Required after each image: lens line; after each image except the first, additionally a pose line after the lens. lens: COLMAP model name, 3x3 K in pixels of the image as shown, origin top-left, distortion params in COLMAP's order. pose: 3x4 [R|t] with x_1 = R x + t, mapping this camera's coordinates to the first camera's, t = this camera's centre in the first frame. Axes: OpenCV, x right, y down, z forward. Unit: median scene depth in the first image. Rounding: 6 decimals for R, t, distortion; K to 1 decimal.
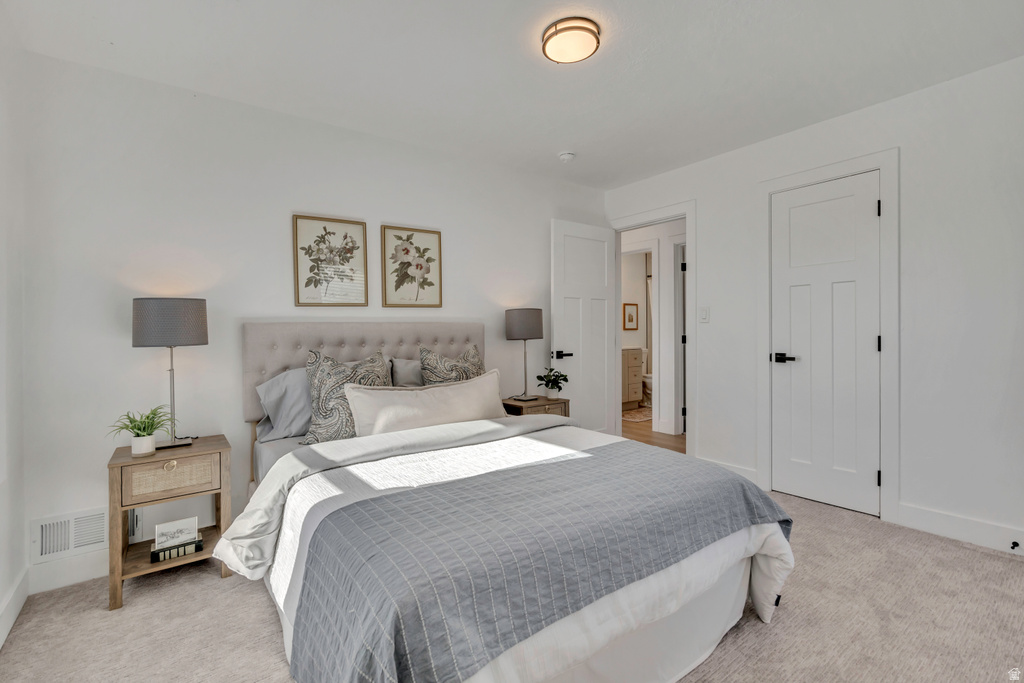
lens RADIAL K [[480.8, 0, 512.6], [0, 480.8, 337.4], [0, 0, 1]] dist [-0.000404, -0.000005]
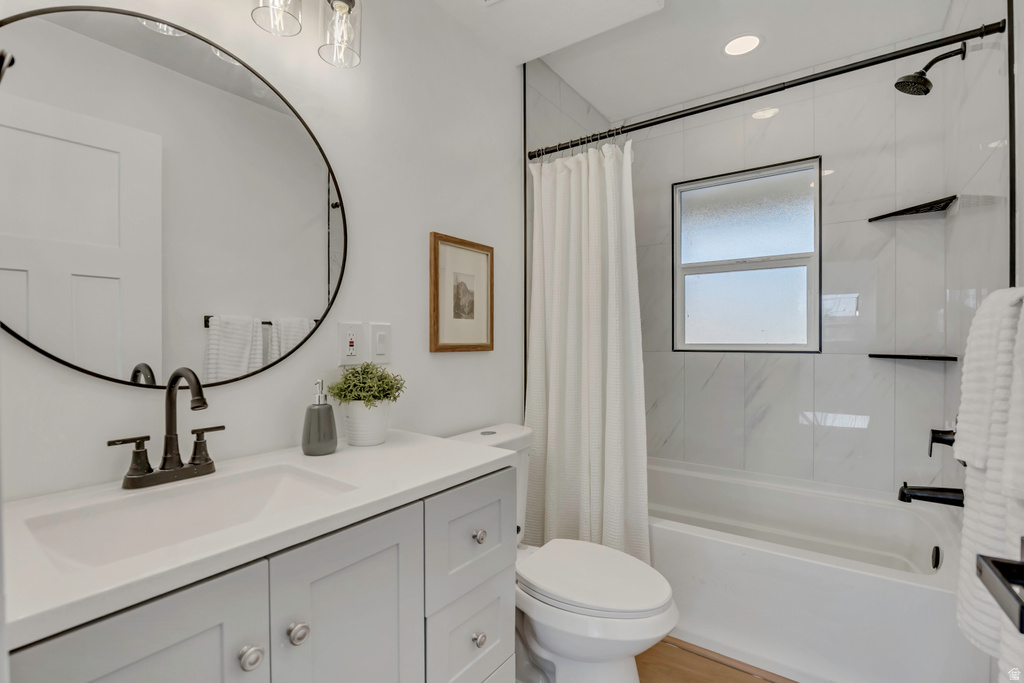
lens RADIAL K [[480.8, 0, 512.3], [0, 480.8, 340.4], [0, 0, 1]] dist [-0.000404, -0.000005]
pose [[0.953365, 0.006326, 0.301752, 0.198270], [-0.003533, 0.999946, -0.009801, -0.018730], [-0.301798, 0.008278, 0.953336, 0.772295]]
